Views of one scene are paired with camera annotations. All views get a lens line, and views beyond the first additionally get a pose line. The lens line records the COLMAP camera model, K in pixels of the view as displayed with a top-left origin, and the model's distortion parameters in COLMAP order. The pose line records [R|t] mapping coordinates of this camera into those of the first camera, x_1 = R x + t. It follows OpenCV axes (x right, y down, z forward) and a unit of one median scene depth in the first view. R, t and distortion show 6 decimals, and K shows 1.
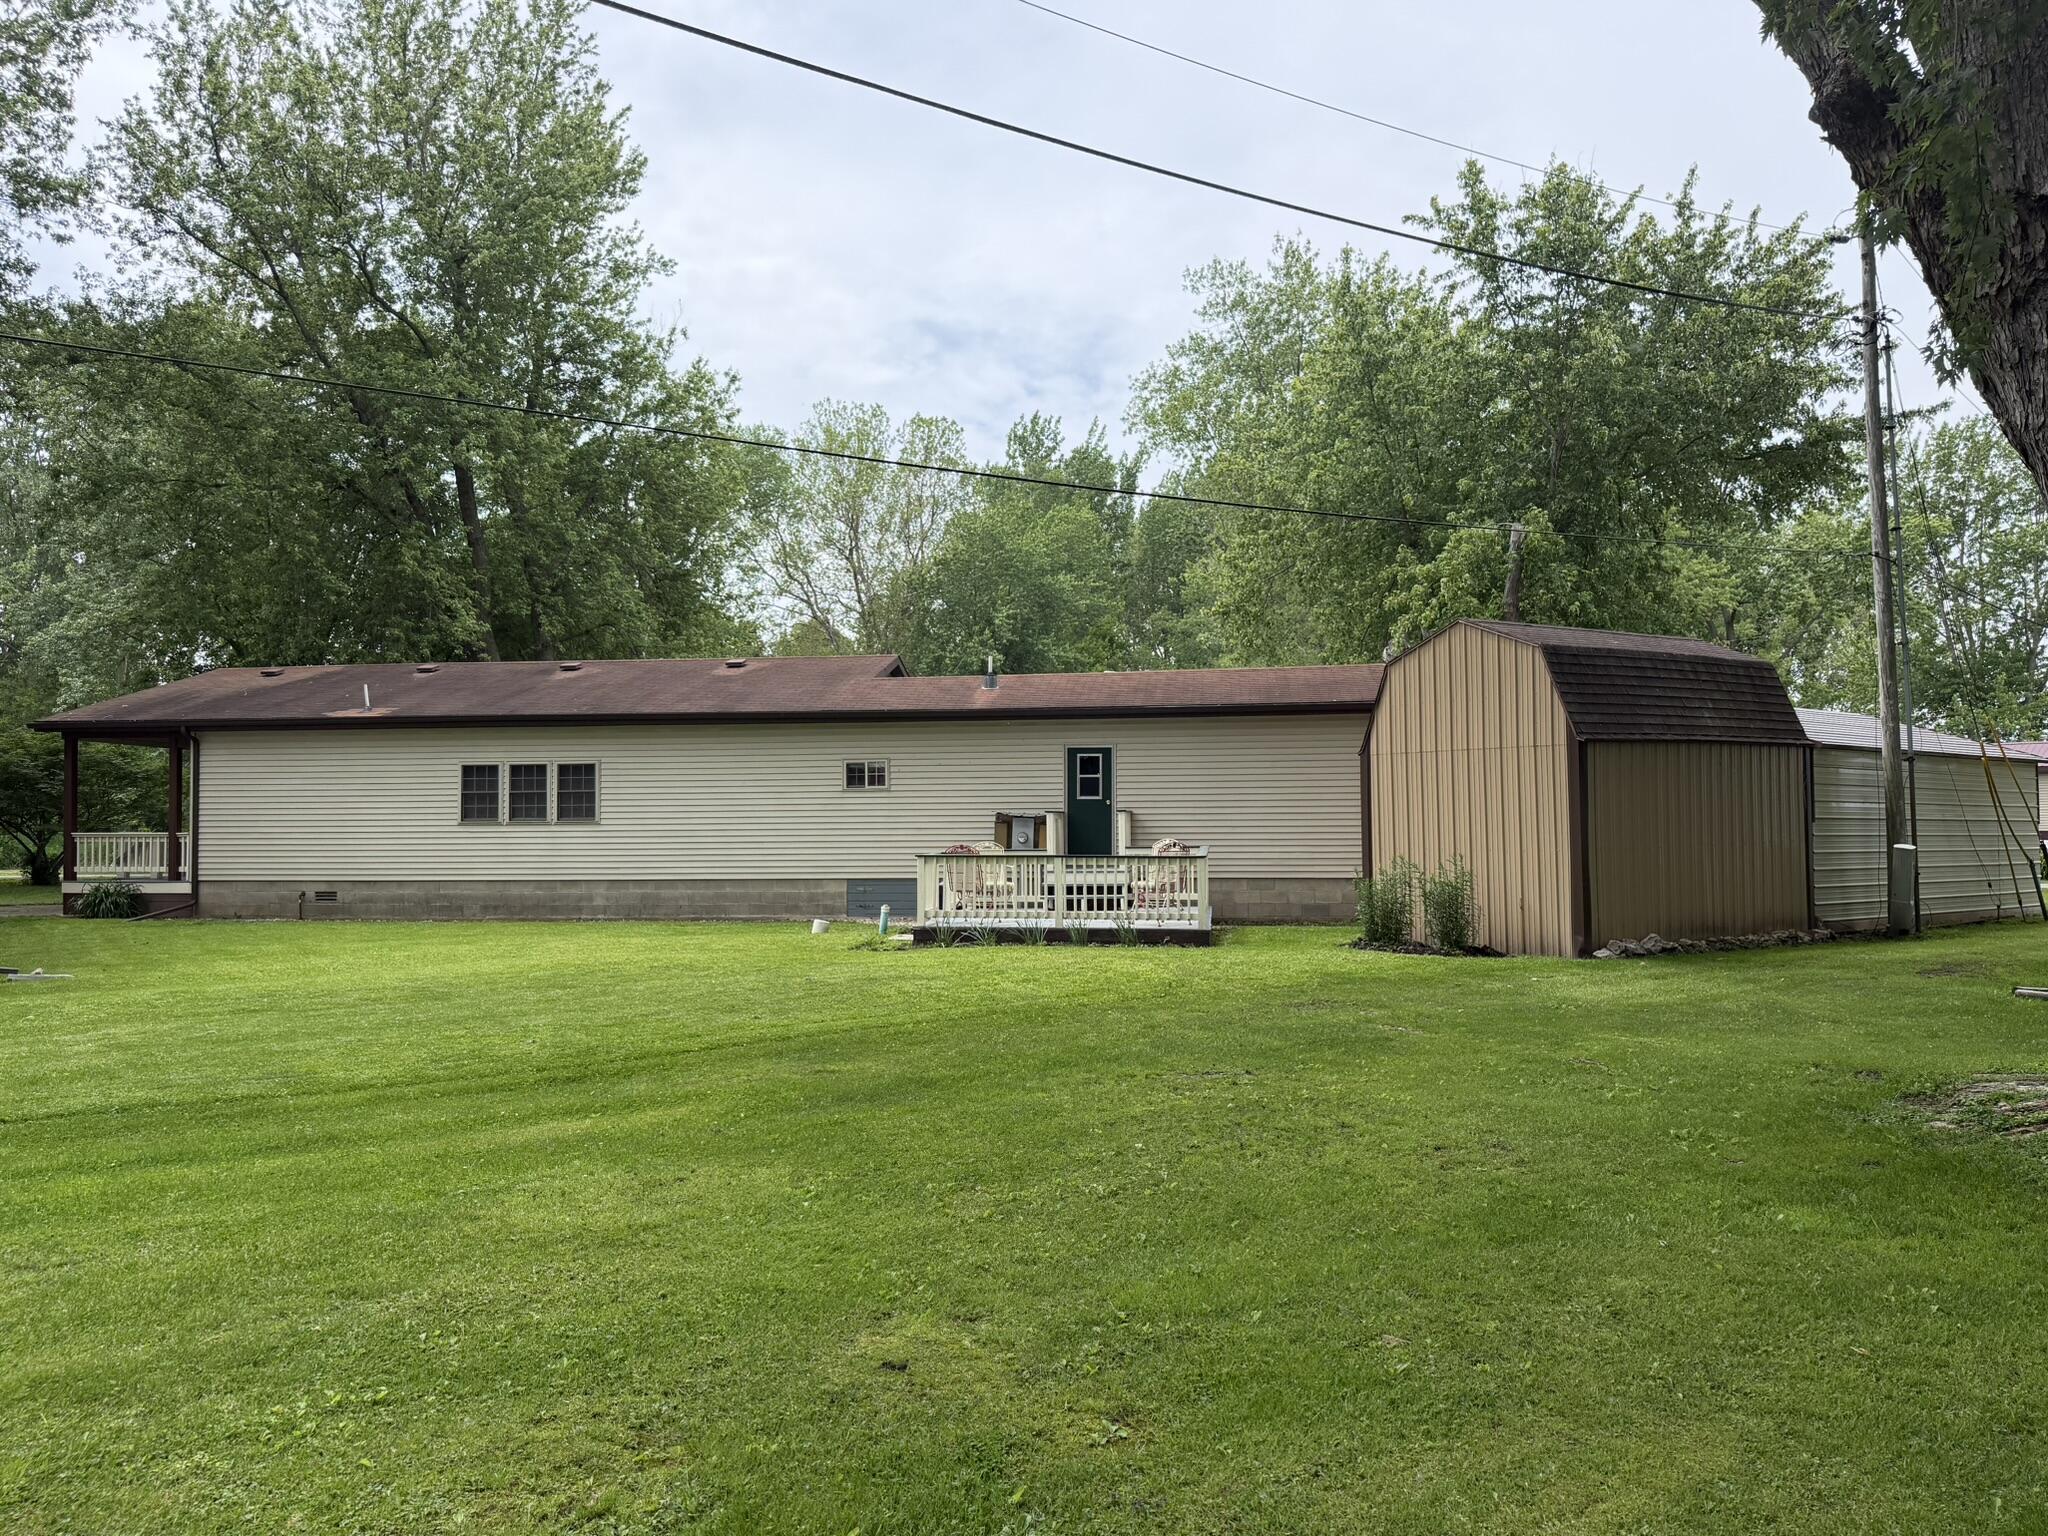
lens RADIAL K [[1426.4, 0, 1022.4], [0, 1426.4, 767.8], [0, 0, 1]] dist [0.069605, -0.022963]
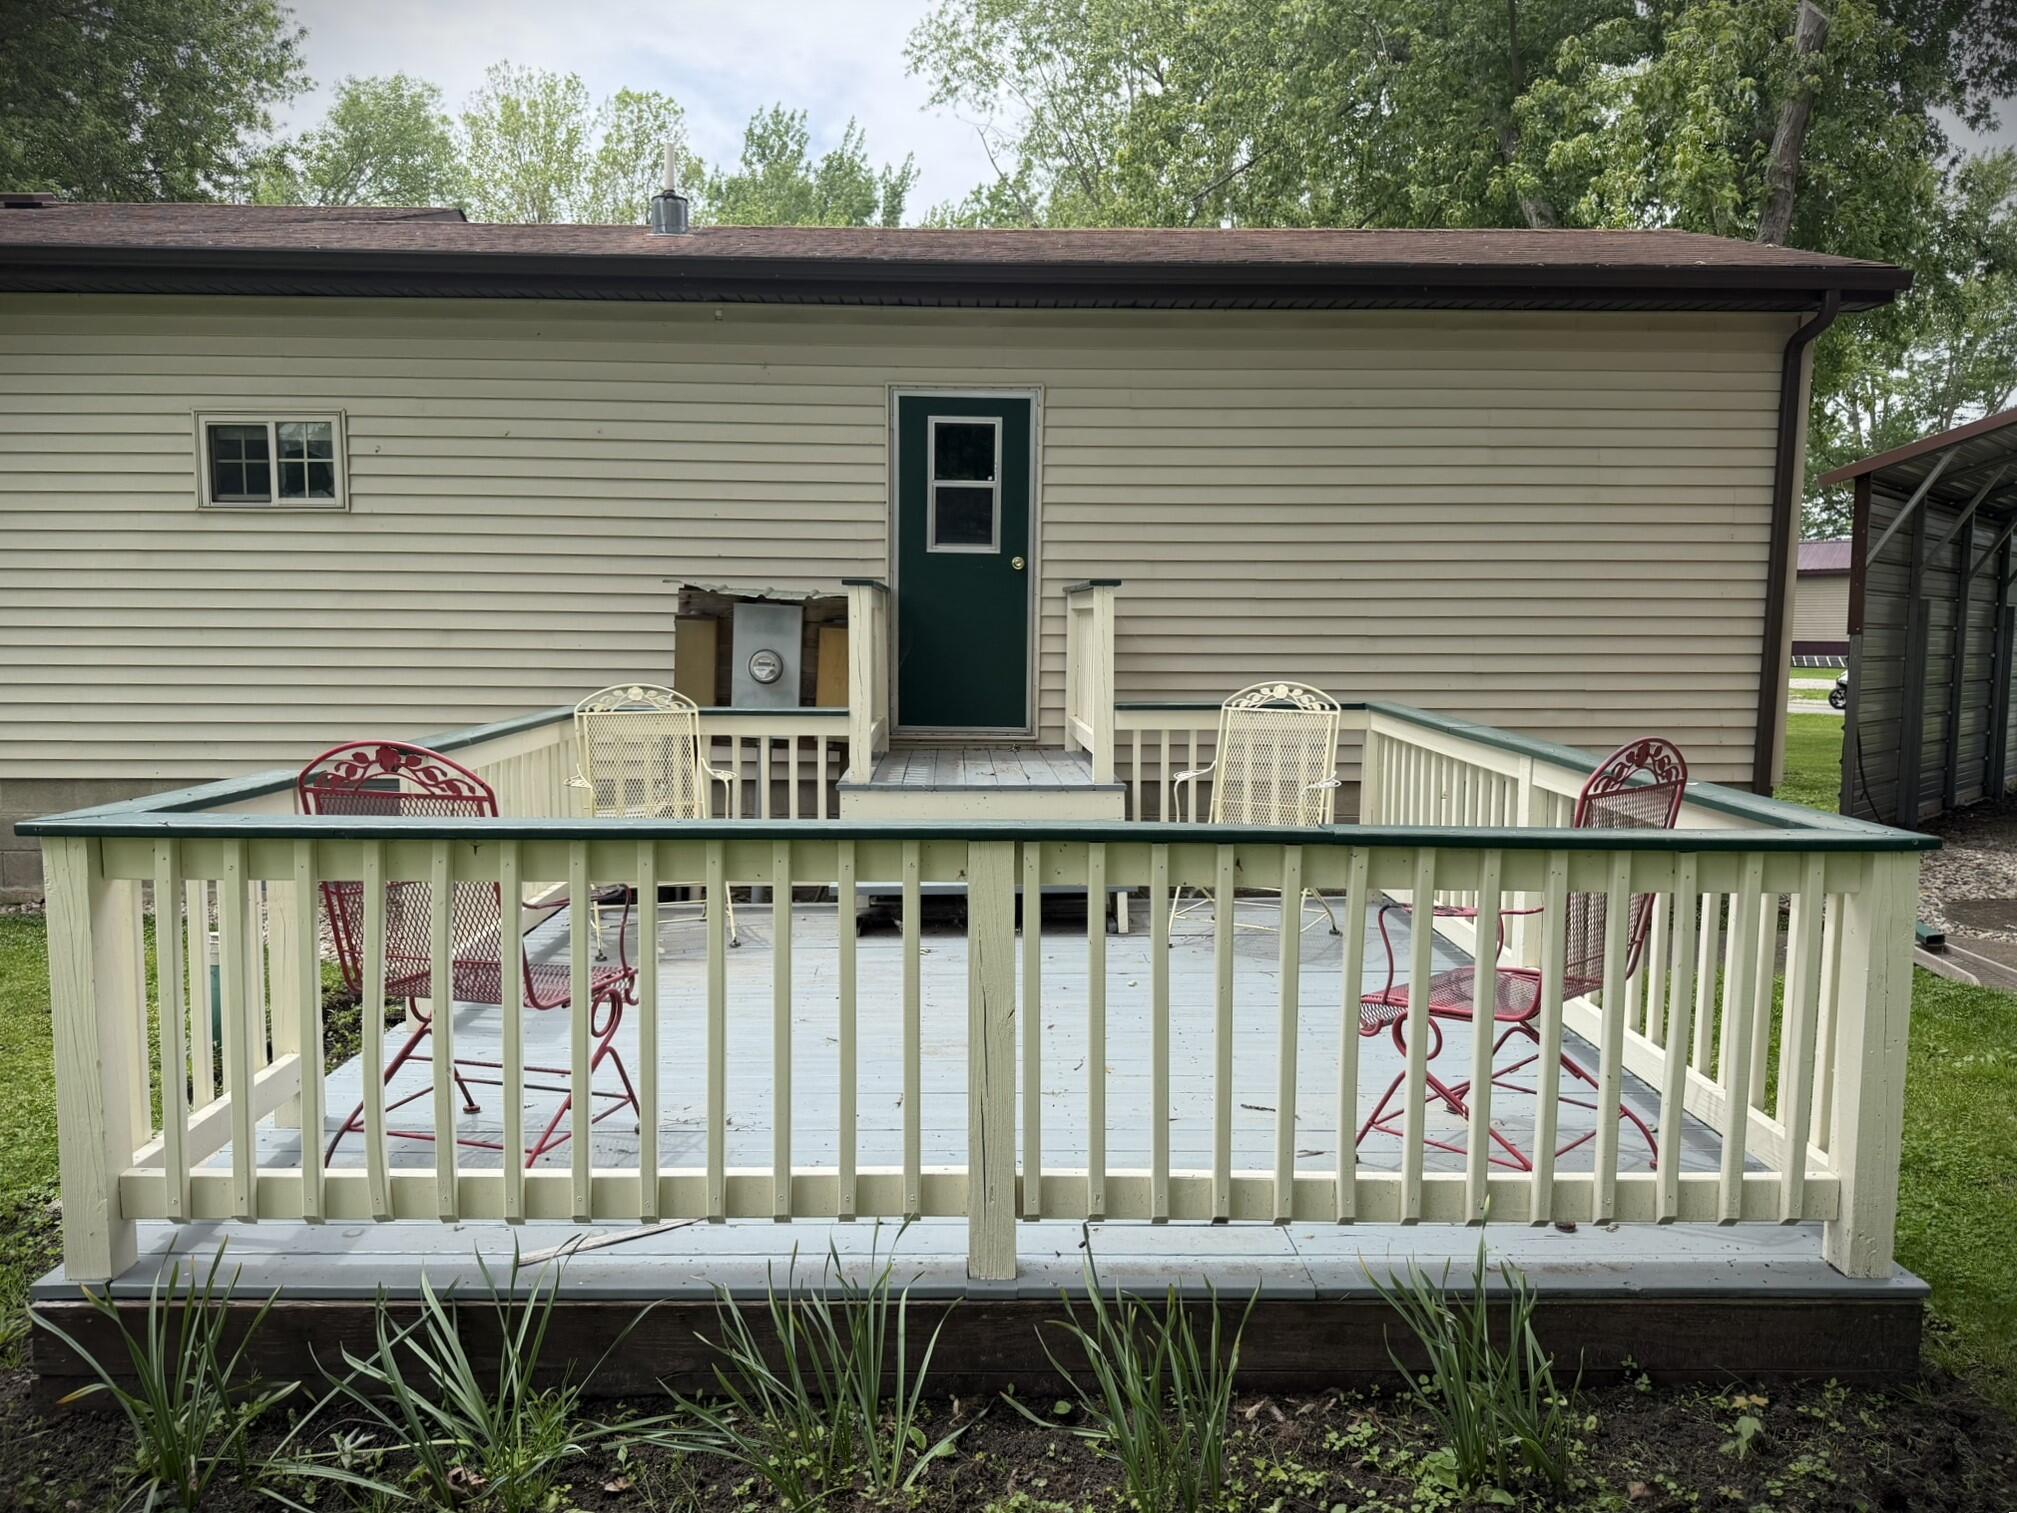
lens RADIAL K [[1505.4, 0, 1004.6], [0, 1505.4, 766.3], [0, 0, 1]] dist [0.011029, 0.001207]
pose [[0.987334, -0.001163, 0.158649, -0.000455], [-0.020323, 0.990808, 0.133738, 0.024002], [-0.157346, -0.135268, 0.978236, 0.631296]]
